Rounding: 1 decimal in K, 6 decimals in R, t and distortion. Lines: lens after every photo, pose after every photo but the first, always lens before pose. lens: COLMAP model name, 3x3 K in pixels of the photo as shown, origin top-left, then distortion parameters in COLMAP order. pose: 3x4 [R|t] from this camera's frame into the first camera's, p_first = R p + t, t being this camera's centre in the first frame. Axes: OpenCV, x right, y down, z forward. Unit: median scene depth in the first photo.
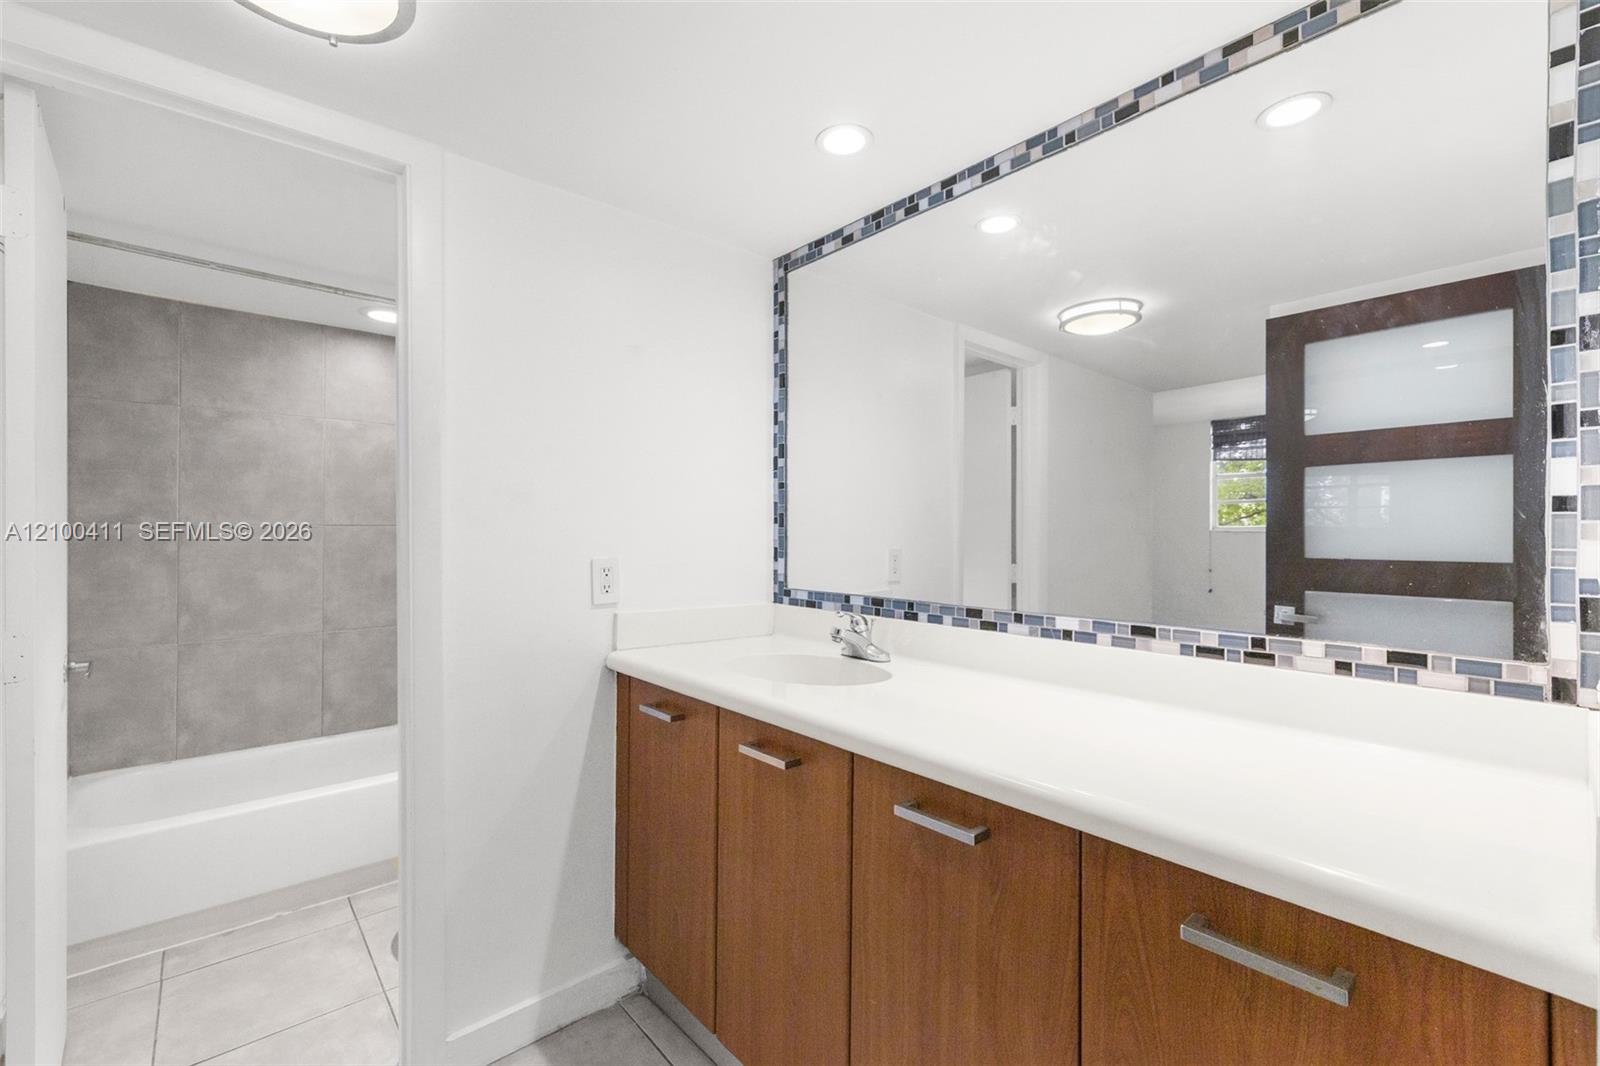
lens RADIAL K [[671.4, 0, 799.2], [0, 671.4, 526.5], [0, 0, 1]] dist [-0.002955, 0.001299]
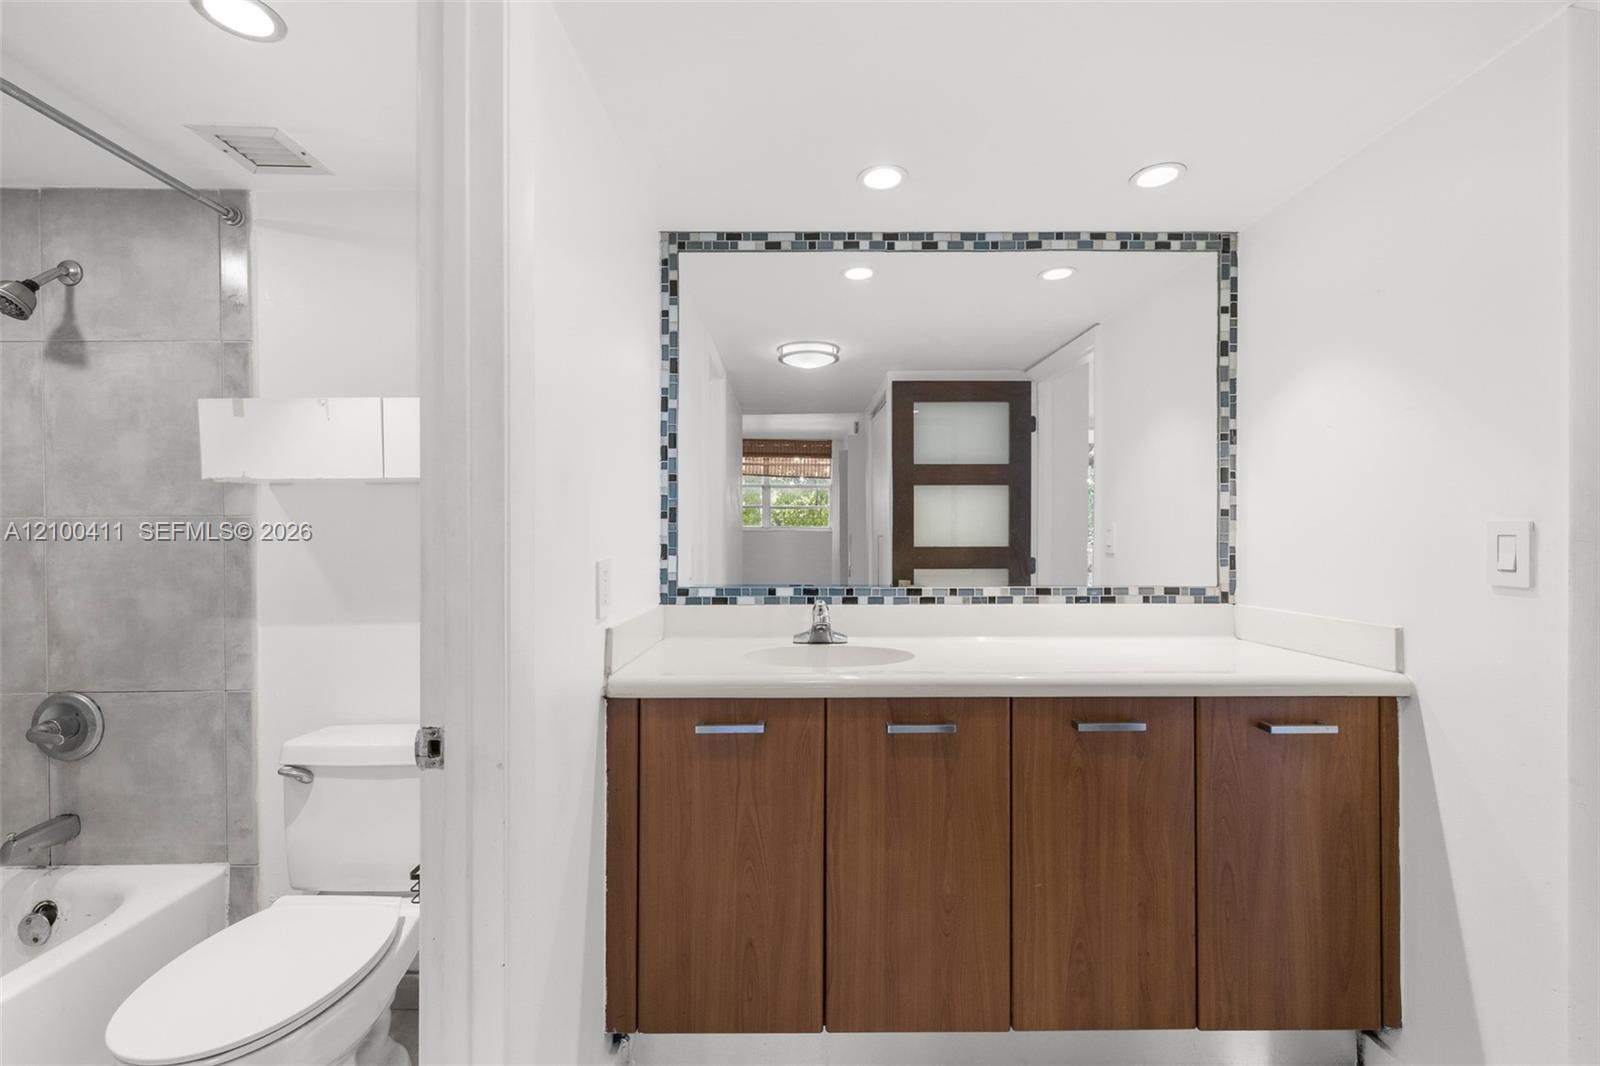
lens RADIAL K [[671.4, 0, 801.0], [0, 671.4, 529.2], [0, 0, 1]] dist [-0.002955, 0.001299]
pose [[0.656871, 0.001450, 0.754001, -0.609435], [-0.002024, 0.999998, -0.000161, 0.010139], [-0.754000, -0.001420, 0.656873, 0.253813]]
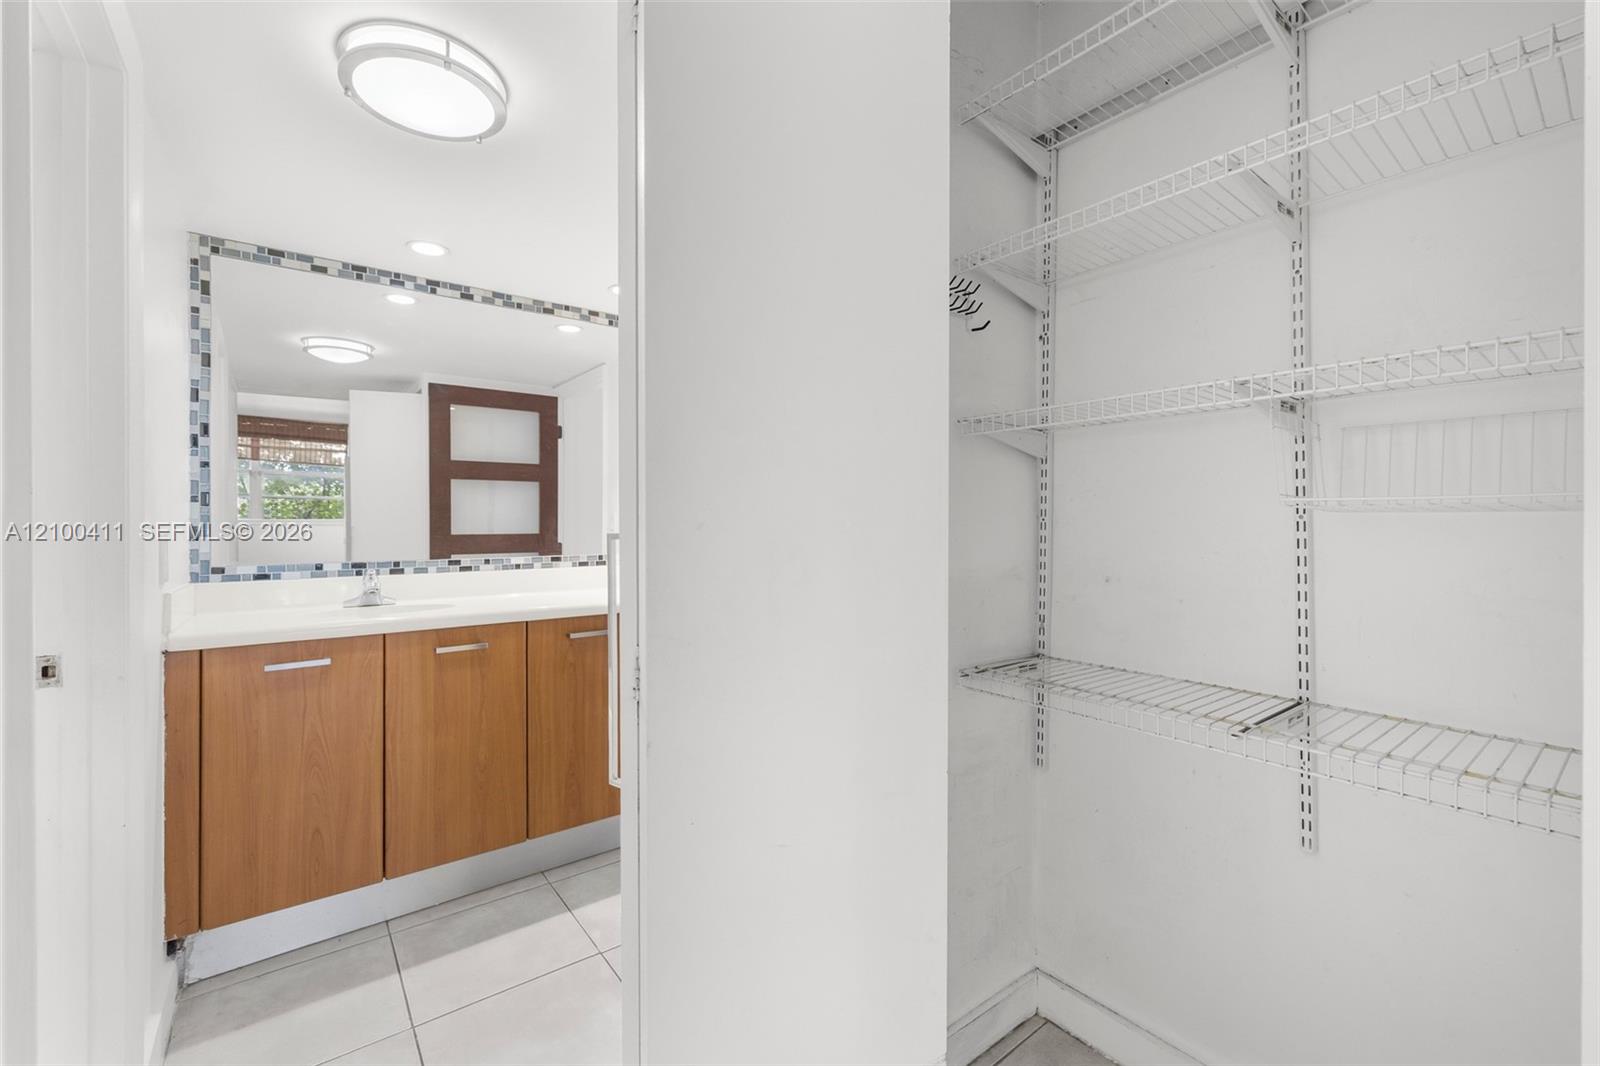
lens RADIAL K [[671.4, 0, 799.2], [0, 671.4, 525.2], [0, 0, 1]] dist [-0.002955, 0.001299]
pose [[0.065891, 0.001287, 0.997826, -0.959620], [0.001582, 0.999998, -0.001394, 0.032209], [-0.997826, 0.001670, 0.065889, 0.053175]]
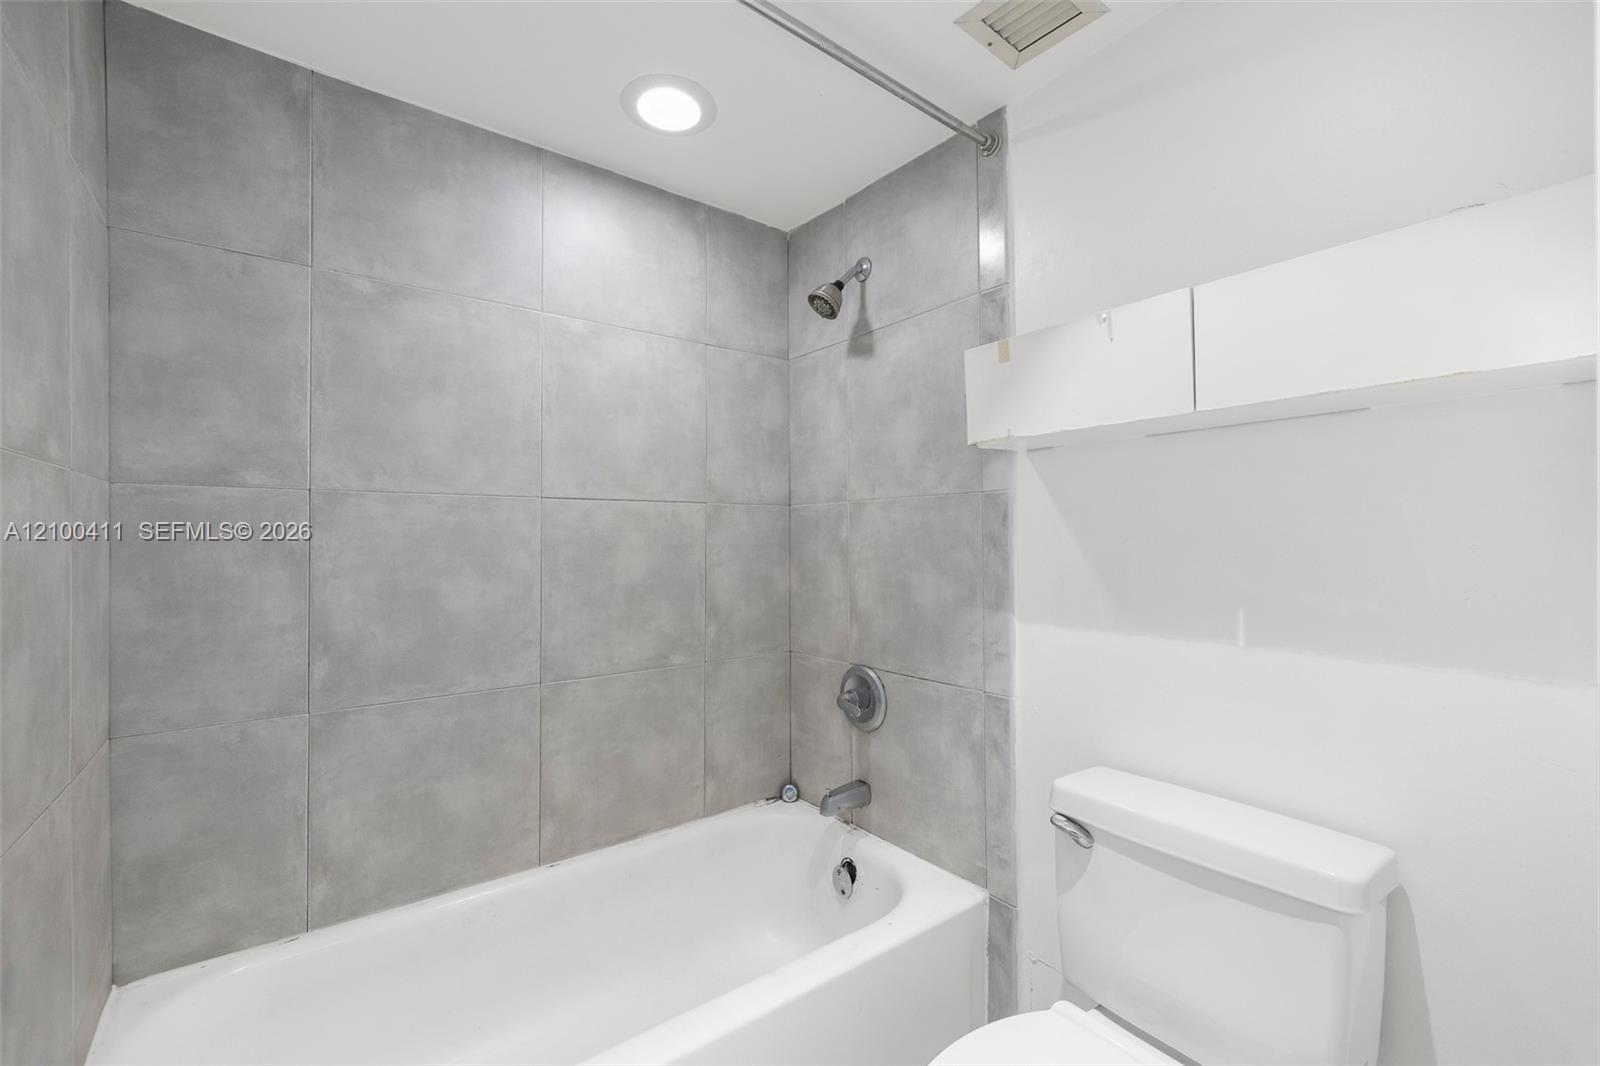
lens RADIAL K [[671.4, 0, 810.3], [0, 671.4, 535.0], [0, 0, 1]] dist [-0.002955, 0.001299]
pose [[0.998334, -0.001138, -0.057692, -0.597665], [0.001223, 0.999998, 0.001426, 0.039530], [0.057690, -0.001494, 0.998333, 0.589191]]
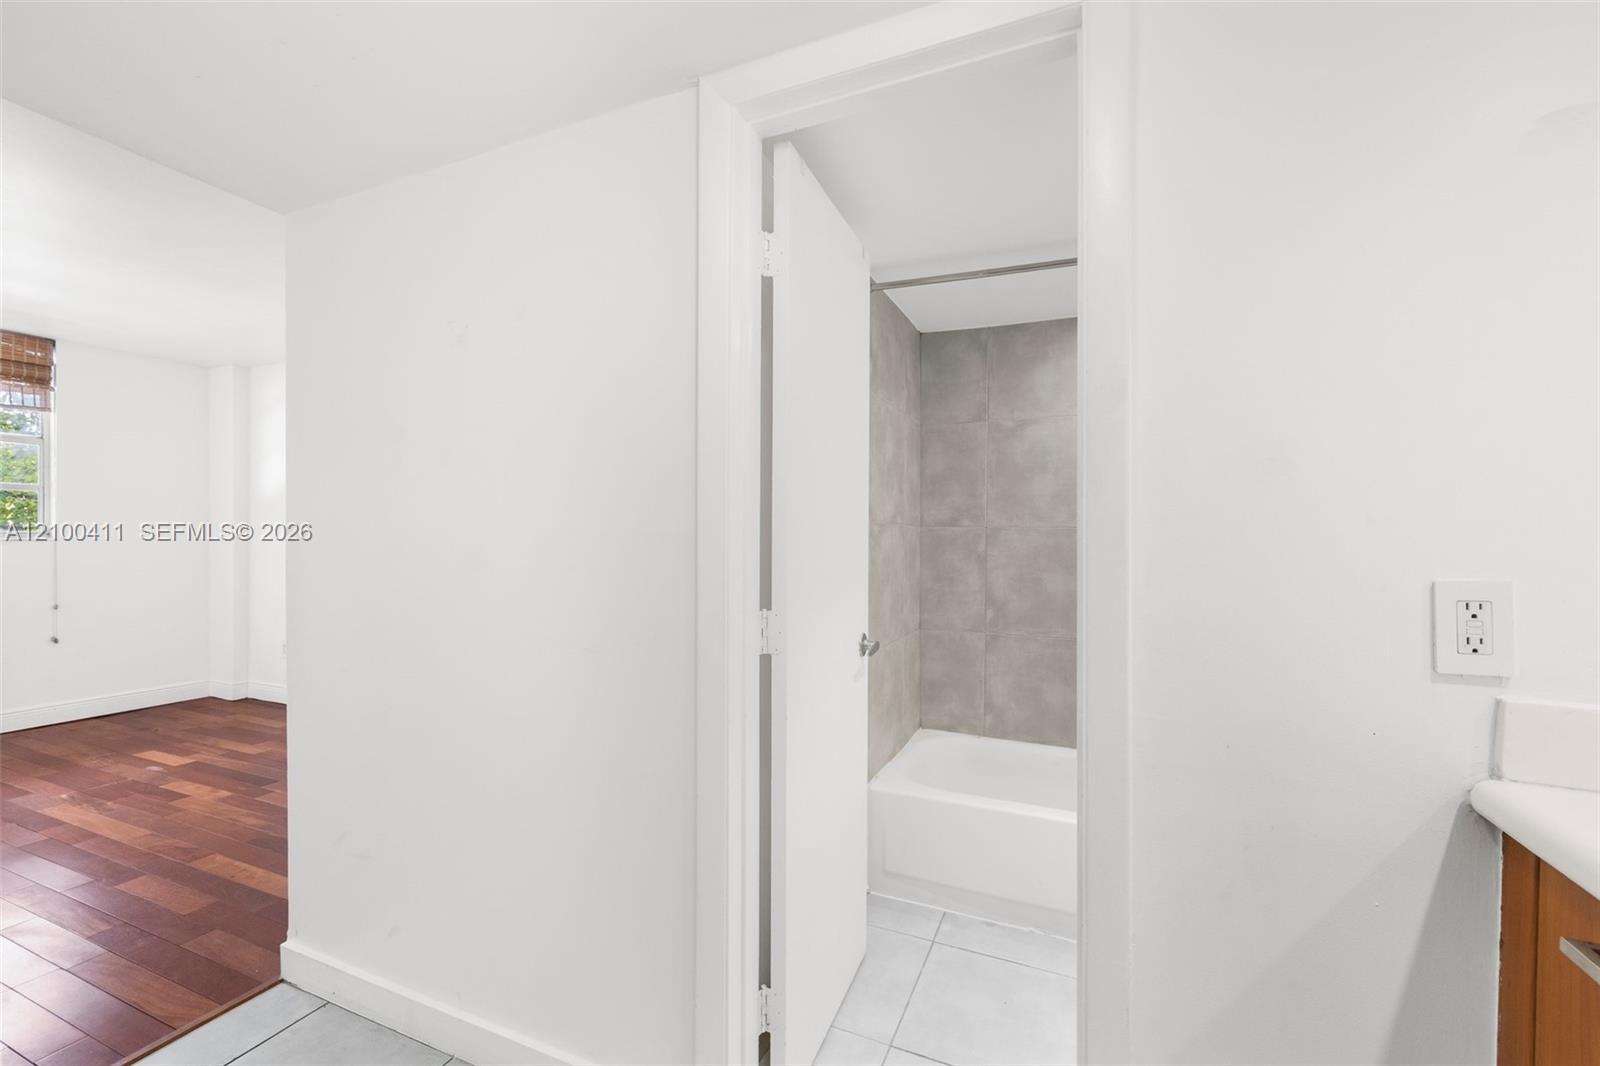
lens RADIAL K [[671.4, 0, 803.0], [0, 671.4, 535.9], [0, 0, 1]] dist [-0.002955, 0.001299]
pose [[0.419933, 0.003547, -0.907548, -0.044131], [-0.004728, 0.999987, 0.001720, 0.013370], [0.907543, 0.003568, 0.419945, 0.300570]]
